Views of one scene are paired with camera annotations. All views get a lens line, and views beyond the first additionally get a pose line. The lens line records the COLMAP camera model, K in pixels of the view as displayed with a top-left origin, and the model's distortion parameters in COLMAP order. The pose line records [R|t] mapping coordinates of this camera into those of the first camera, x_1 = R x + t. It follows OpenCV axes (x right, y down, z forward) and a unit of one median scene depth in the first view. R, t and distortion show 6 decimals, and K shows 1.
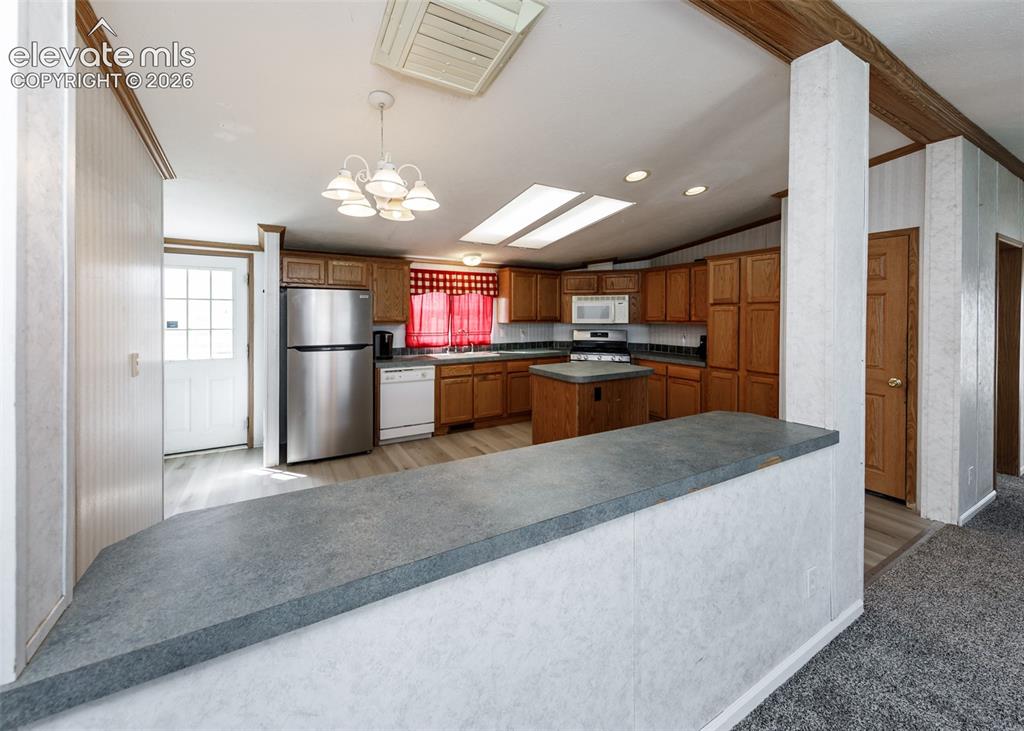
lens RADIAL K [[338.6, 0, 459.3], [0, 338.6, 319.5], [0, 0, 1]] dist [0.000711, -0.000066]
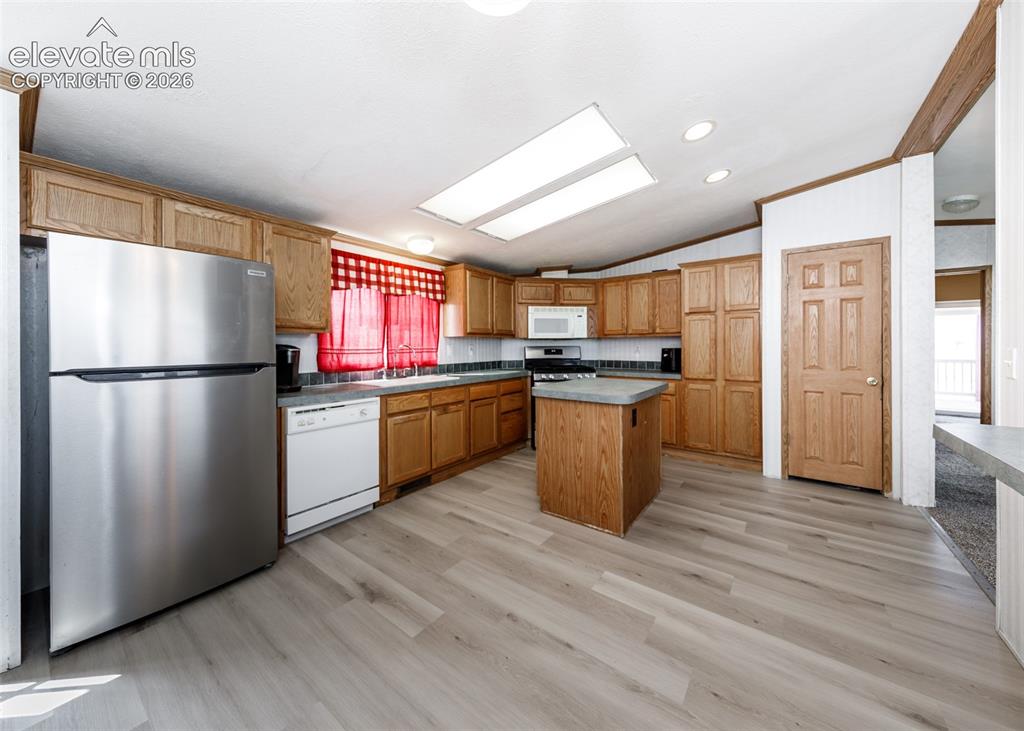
lens RADIAL K [[344.5, 0, 486.3], [0, 344.5, 349.4], [0, 0, 1]] dist [0.000360, -0.000102]
pose [[0.905250, -0.005875, 0.424840, -0.146646], [0.005882, 0.999982, 0.001293, 0.041200], [-0.424839, 0.001328, 0.905268, 0.285387]]
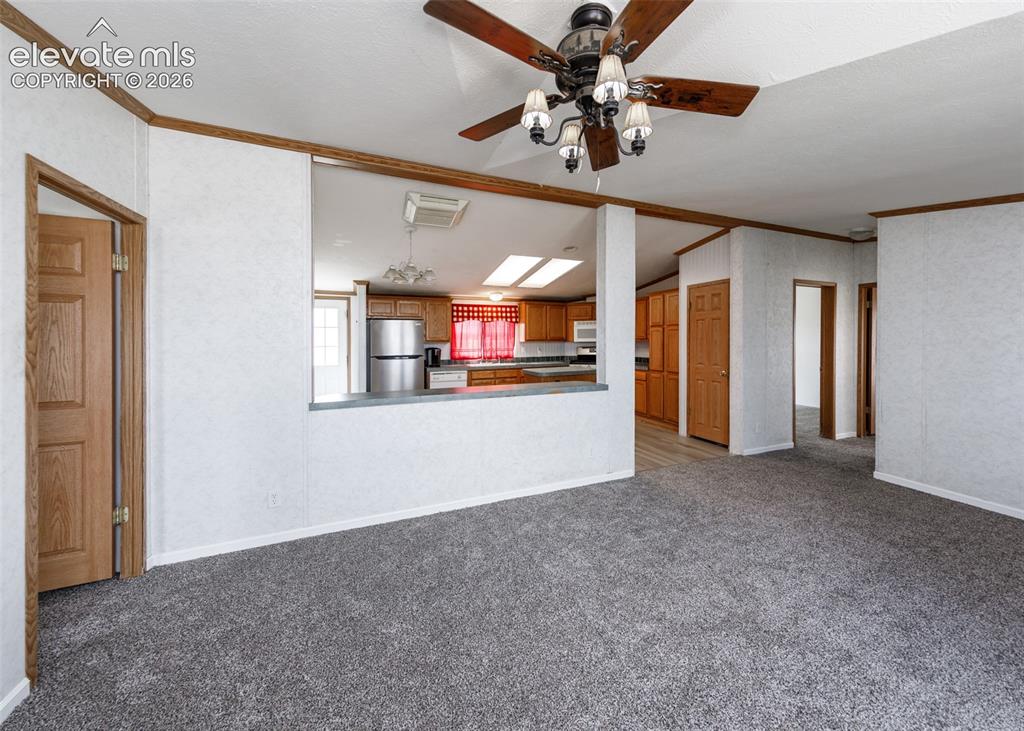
lens RADIAL K [[320.8, 0, 496.3], [0, 320.8, 342.3], [0, 0, 1]] dist [-0.000526, -0.000028]
pose [[0.993507, -0.007187, -0.113542, 0.187231], [0.006434, 0.999955, -0.006996, 0.021772], [0.113588, 0.006220, 0.993509, -0.323021]]
